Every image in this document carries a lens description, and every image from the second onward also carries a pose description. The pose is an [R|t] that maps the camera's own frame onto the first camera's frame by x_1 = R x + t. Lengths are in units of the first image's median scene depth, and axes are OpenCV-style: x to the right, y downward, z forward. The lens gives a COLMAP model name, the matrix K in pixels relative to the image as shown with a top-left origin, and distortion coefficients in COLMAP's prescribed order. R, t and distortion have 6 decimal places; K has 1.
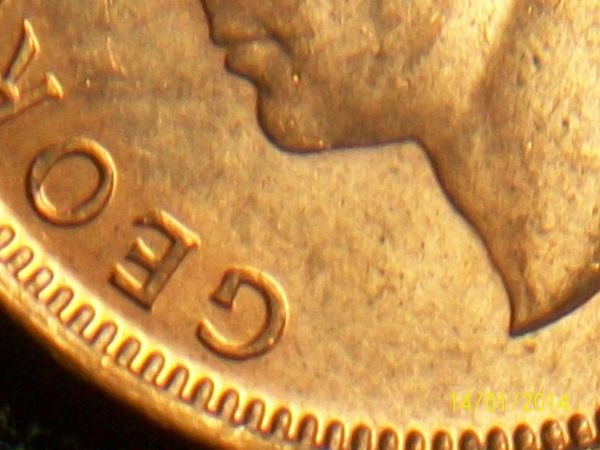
lens RADIAL K [[1700.7, 0, 300.2], [0, 1700.7, 225.1], [0, 0, 1]] dist [0.044460, 0.000000]
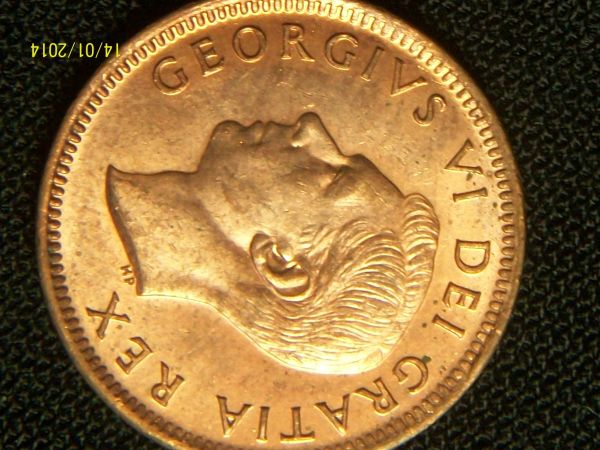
lens RADIAL K [[1700.7, 0, 300.5], [0, 1700.7, 224.4], [0, 0, 1]] dist [0.044460, 0.000000]
pose [[-0.504759, 0.860500, 0.068975, -0.115431], [-0.861957, -0.506775, 0.014492, -0.258238], [0.047425, -0.052139, 0.997513, -1.489641]]
